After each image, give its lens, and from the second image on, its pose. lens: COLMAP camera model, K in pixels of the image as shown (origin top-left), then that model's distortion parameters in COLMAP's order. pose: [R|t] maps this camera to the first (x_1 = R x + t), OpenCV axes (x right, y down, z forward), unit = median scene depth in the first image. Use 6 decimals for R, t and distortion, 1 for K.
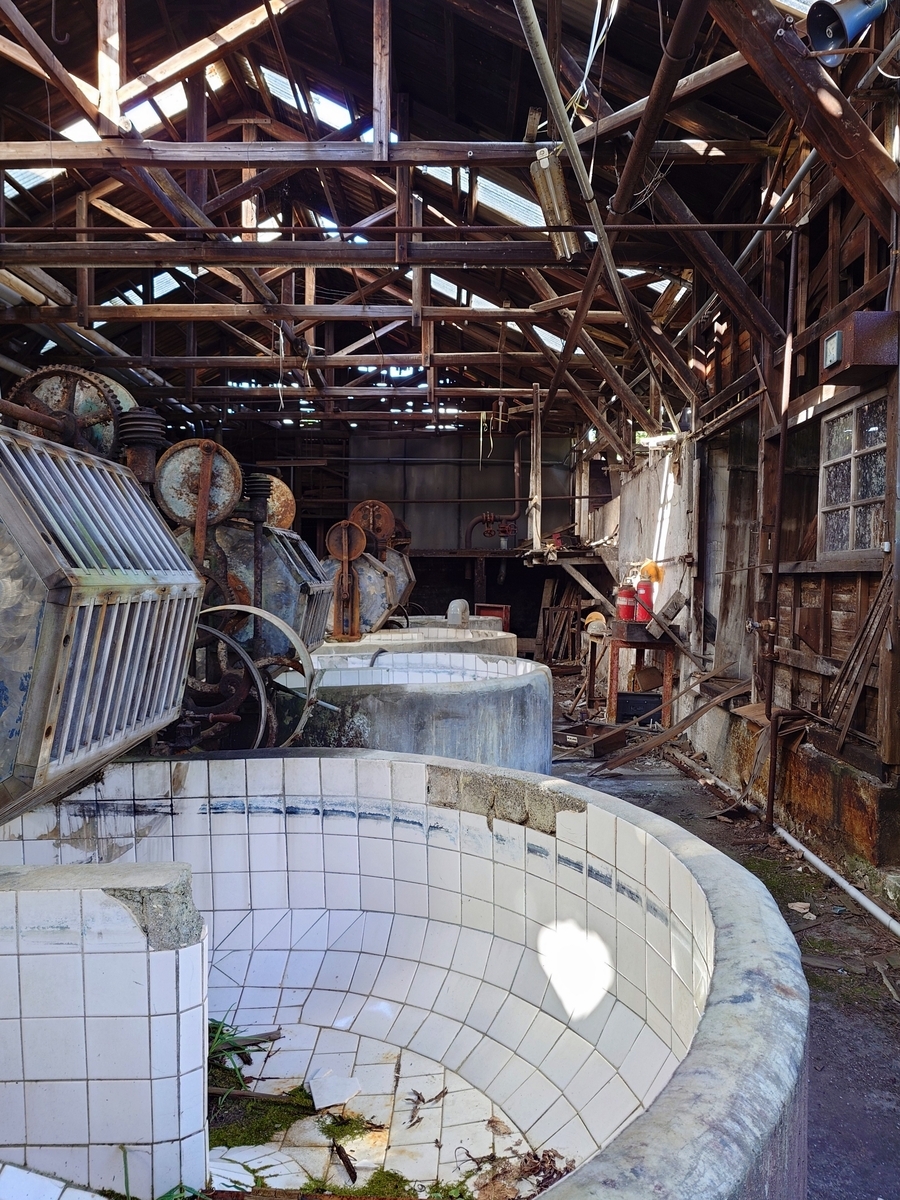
lens RADIAL K [[825.8, 0, 450.0], [0, 825.8, 600.0], [0, 0, 1]] dist [0.001306, -0.001718]
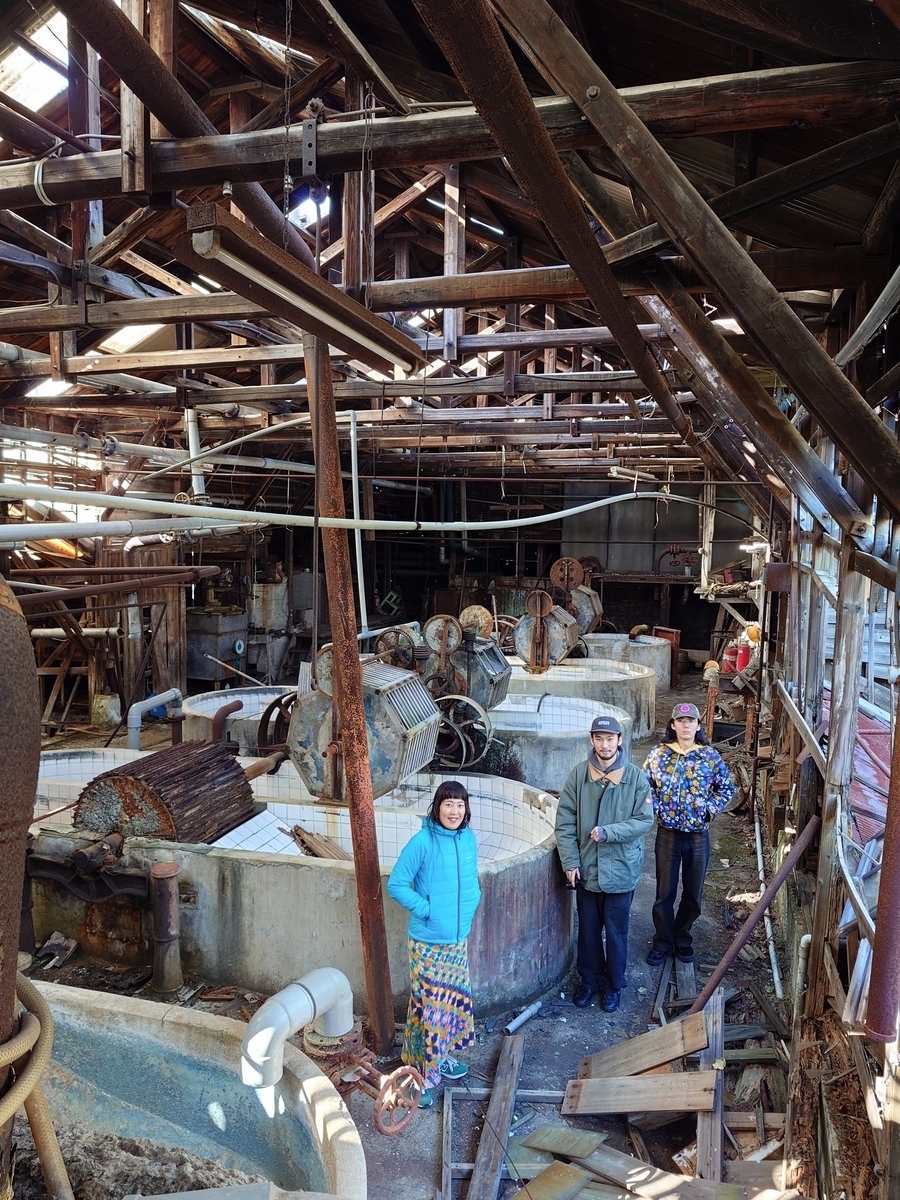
lens RADIAL K [[825.8, 0, 450.0], [0, 825.8, 600.0], [0, 0, 1]] dist [0.001306, -0.001718]
pose [[0.957110, 0.032390, -0.287907, 0.207392], [-0.017327, 0.998352, 0.054717, -0.219091], [0.289205, -0.047382, 0.956094, -0.656214]]
